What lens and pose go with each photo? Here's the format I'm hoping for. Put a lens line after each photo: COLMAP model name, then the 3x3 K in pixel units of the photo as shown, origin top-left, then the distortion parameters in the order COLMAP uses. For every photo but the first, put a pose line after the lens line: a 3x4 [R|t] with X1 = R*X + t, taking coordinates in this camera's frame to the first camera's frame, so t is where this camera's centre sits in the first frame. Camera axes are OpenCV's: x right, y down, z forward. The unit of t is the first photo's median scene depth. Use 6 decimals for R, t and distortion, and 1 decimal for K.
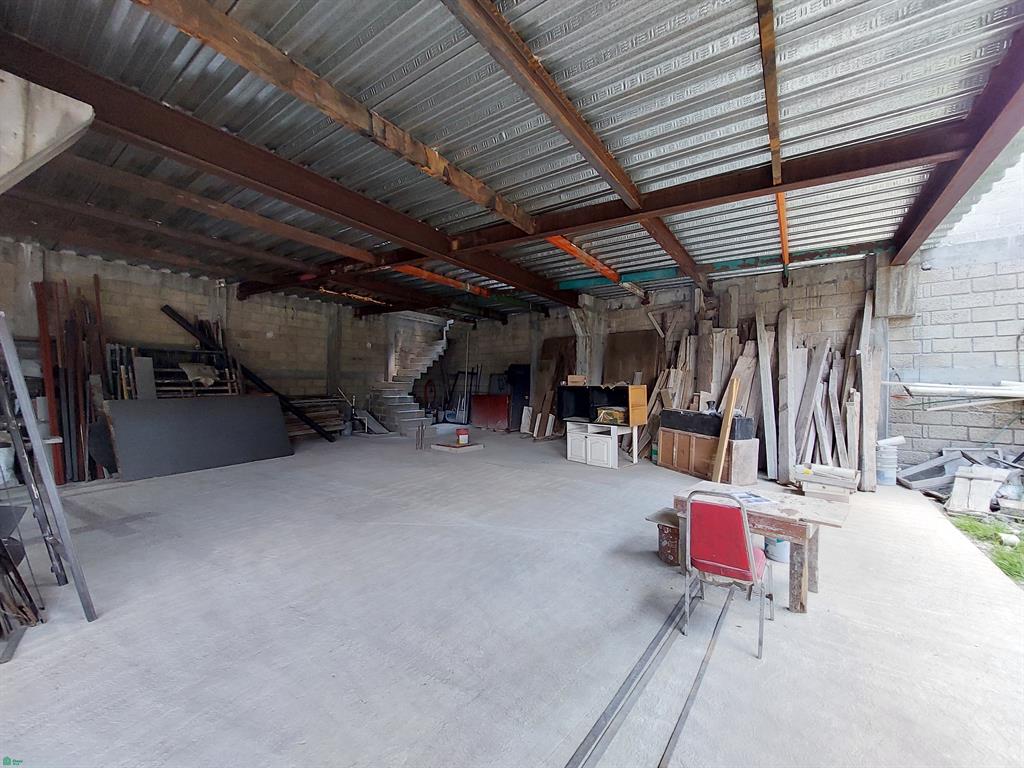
lens RADIAL K [[407.3, 0, 519.0], [0, 407.3, 383.3], [0, 0, 1]] dist [-0.019018, 0.000058]
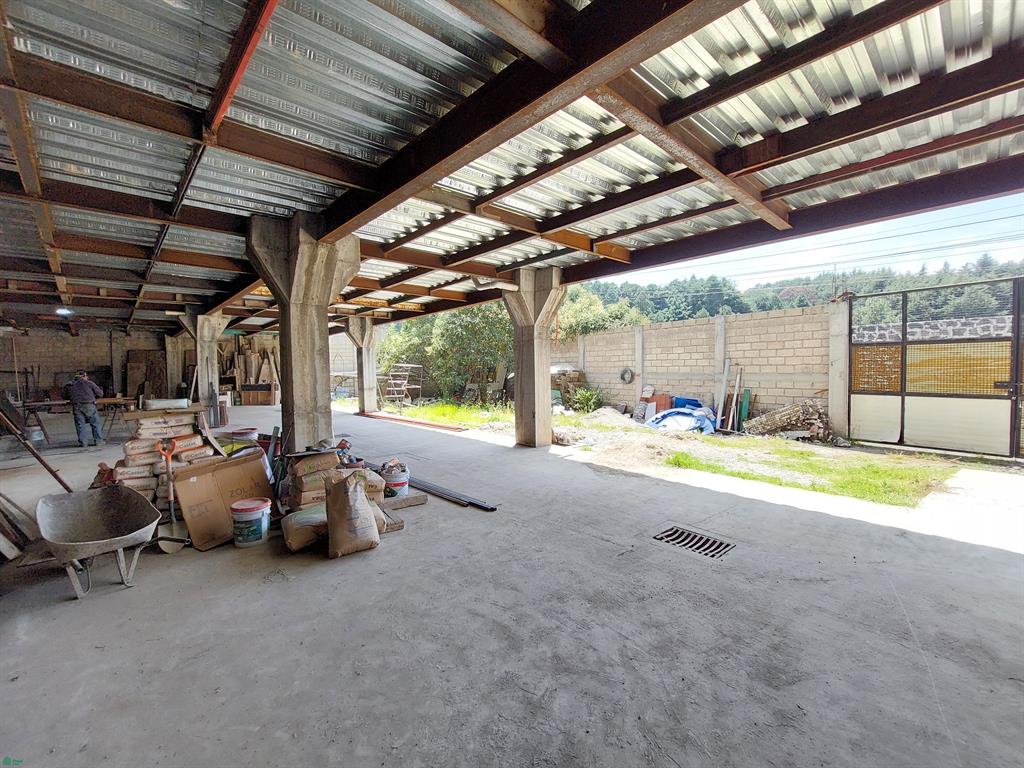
lens RADIAL K [[407.3, 0, 519.0], [0, 407.3, 383.3], [0, 0, 1]] dist [-0.019018, 0.000058]
pose [[0.157806, -0.048419, 0.986282, -1.044722], [0.025755, 0.998659, 0.044906, -0.007127], [-0.987134, 0.018315, 0.158842, -0.631063]]
